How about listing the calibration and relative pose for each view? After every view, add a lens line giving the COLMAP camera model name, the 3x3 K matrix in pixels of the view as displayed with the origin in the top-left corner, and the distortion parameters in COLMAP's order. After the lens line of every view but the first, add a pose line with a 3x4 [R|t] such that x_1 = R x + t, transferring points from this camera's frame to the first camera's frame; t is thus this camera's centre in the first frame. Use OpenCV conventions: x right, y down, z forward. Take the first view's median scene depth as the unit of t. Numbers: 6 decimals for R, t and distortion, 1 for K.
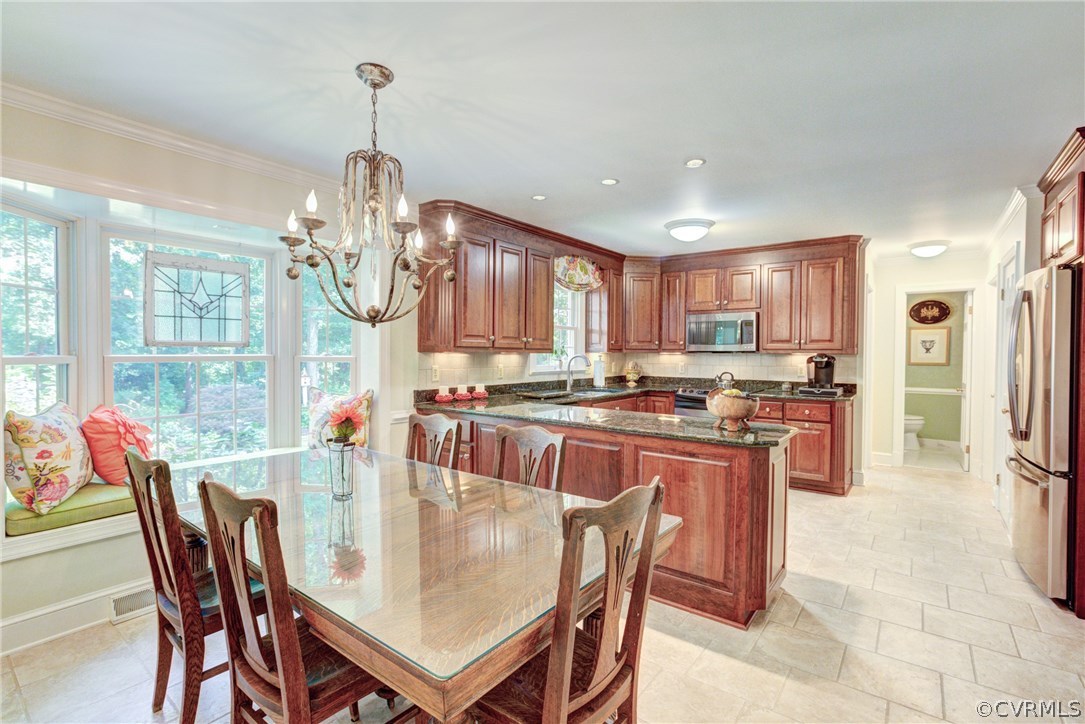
lens RADIAL K [[489.0, 0, 548.8], [0, 489.0, 362.4], [0, 0, 1]] dist [-0.005825, 0.002027]
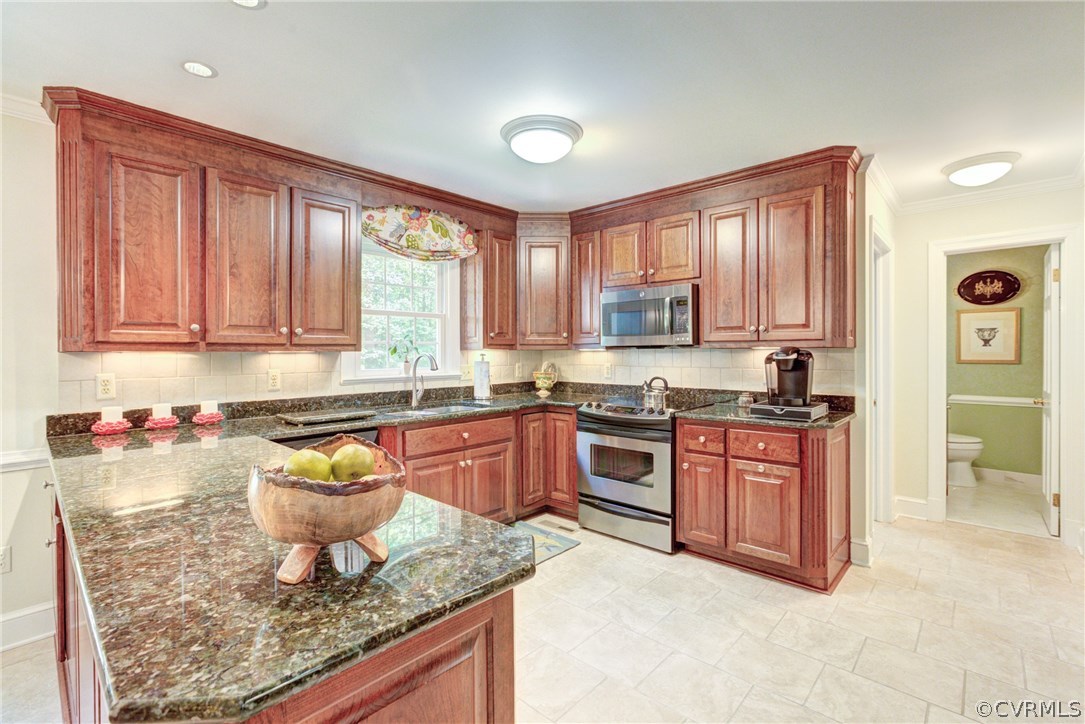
lens RADIAL K [[489.0, 0, 535.4], [0, 489.0, 356.3], [0, 0, 1]] dist [-0.005825, 0.002027]
pose [[0.995415, -0.010292, -0.095095, 0.273582], [0.009150, 0.999881, -0.012433, -0.001766], [0.095212, 0.011505, 0.995391, 0.333494]]
